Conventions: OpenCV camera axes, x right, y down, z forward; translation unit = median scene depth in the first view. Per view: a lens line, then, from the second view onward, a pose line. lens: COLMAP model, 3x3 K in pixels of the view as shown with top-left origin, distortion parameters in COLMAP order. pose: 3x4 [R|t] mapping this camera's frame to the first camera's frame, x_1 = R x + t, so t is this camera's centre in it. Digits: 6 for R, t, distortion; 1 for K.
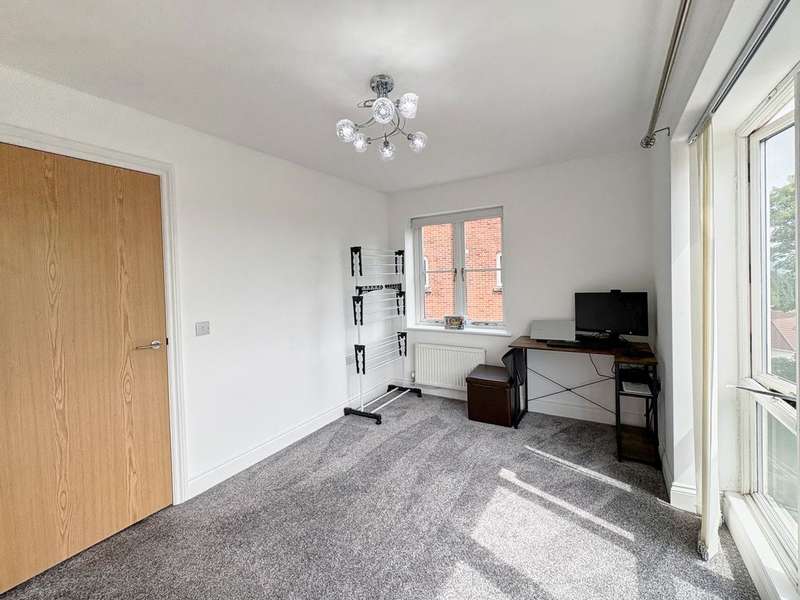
lens RADIAL K [[335.9, 0, 395.0], [0, 335.9, 284.4], [0, 0, 1]] dist [-0.000328, 0.000060]
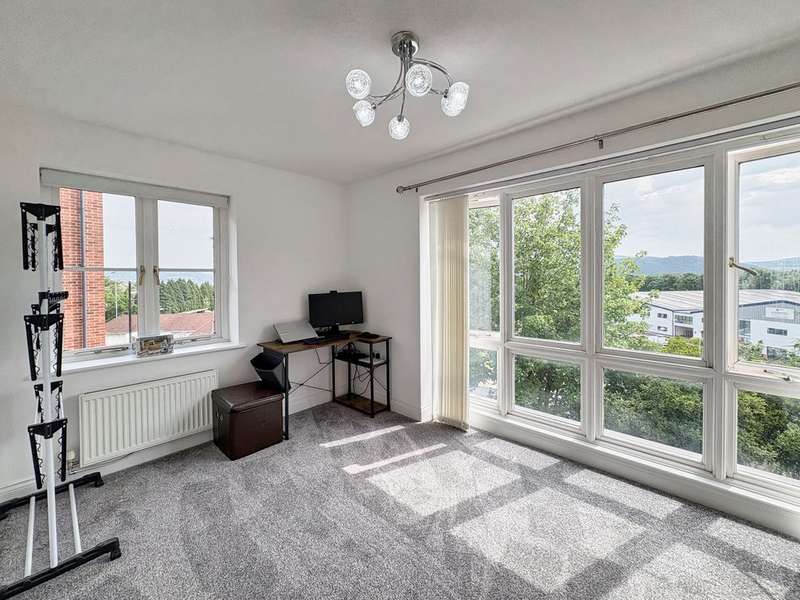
lens RADIAL K [[335.9, 0, 395.0], [0, 335.9, 284.4], [0, 0, 1]] dist [-0.000328, 0.000060]
pose [[0.218000, 0.007940, 0.975916, -0.495479], [0.020252, 0.999715, -0.012658, 0.012242], [-0.975739, 0.022524, 0.217777, 0.489988]]
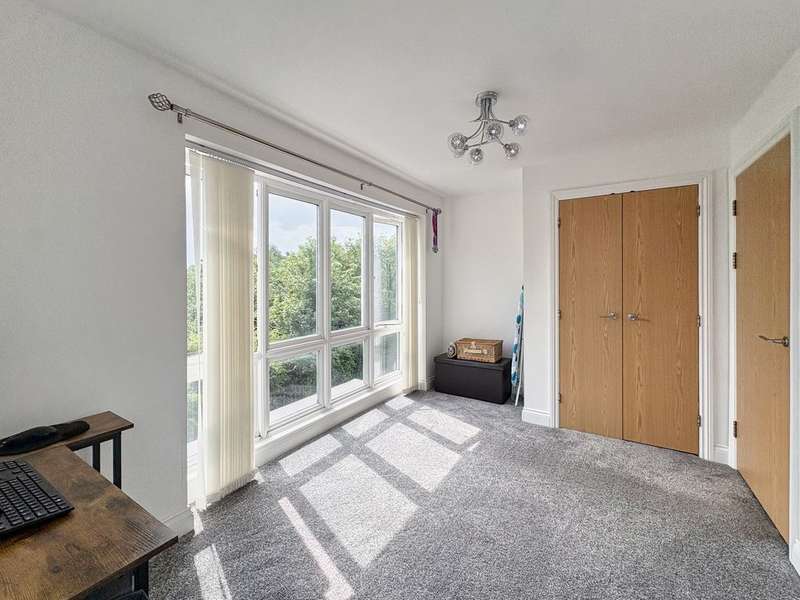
lens RADIAL K [[343.0, 0, 402.7], [0, 343.0, 278.4], [0, 0, 1]] dist [0.000304, 0.000112]
pose [[-0.999567, 0.028677, 0.006597, 0.145375], [0.028793, 0.999418, 0.018315, -0.020214], [-0.006068, 0.018497, -0.999811, 1.240545]]
